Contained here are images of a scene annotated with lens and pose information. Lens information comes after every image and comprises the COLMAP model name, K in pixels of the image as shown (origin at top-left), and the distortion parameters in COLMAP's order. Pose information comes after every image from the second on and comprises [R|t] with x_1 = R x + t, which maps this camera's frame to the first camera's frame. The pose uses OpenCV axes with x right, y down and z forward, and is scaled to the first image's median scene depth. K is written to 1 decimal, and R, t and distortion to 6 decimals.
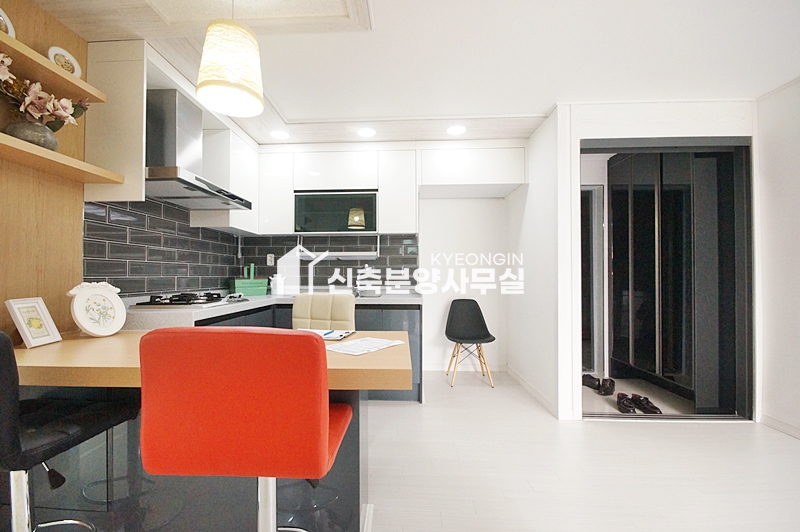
lens RADIAL K [[362.8, 0, 392.7], [0, 362.8, 269.7], [0, 0, 1]] dist [0.000364, 0.000124]
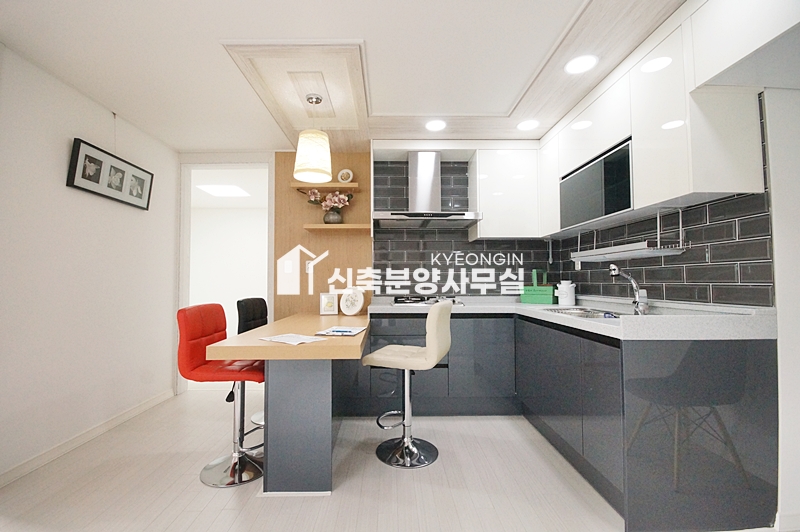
lens RADIAL K [[362.8, 0, 392.7], [0, 362.8, 269.7], [0, 0, 1]] dist [0.000364, 0.000124]
pose [[0.060801, -0.038958, -0.997389, 0.541713], [0.013986, 0.999173, -0.038175, 0.015428], [0.998052, -0.011629, 0.061295, 0.595845]]
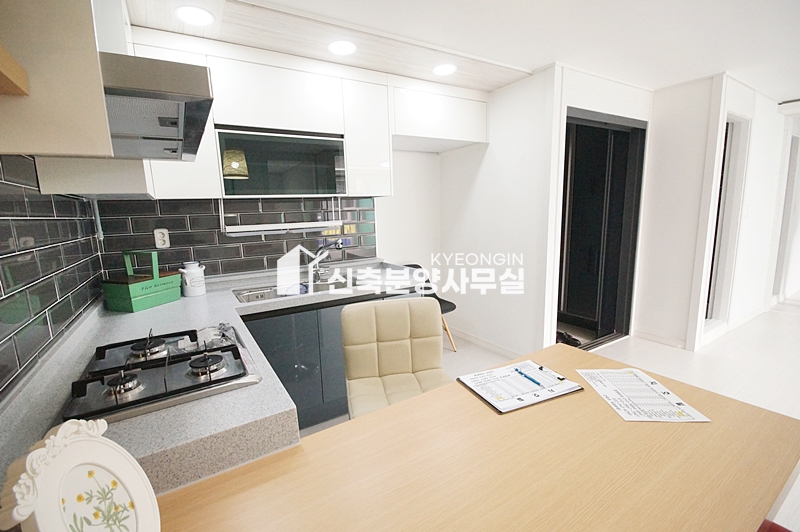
lens RADIAL K [[355.4, 0, 397.4], [0, 355.4, 269.5], [0, 0, 1]] dist [0.010615, 0.000023]
pose [[0.829204, -0.116668, 0.546635, -0.388700], [0.023457, 0.984375, 0.174513, -0.080463], [-0.558454, -0.131884, 0.818984, 0.327149]]
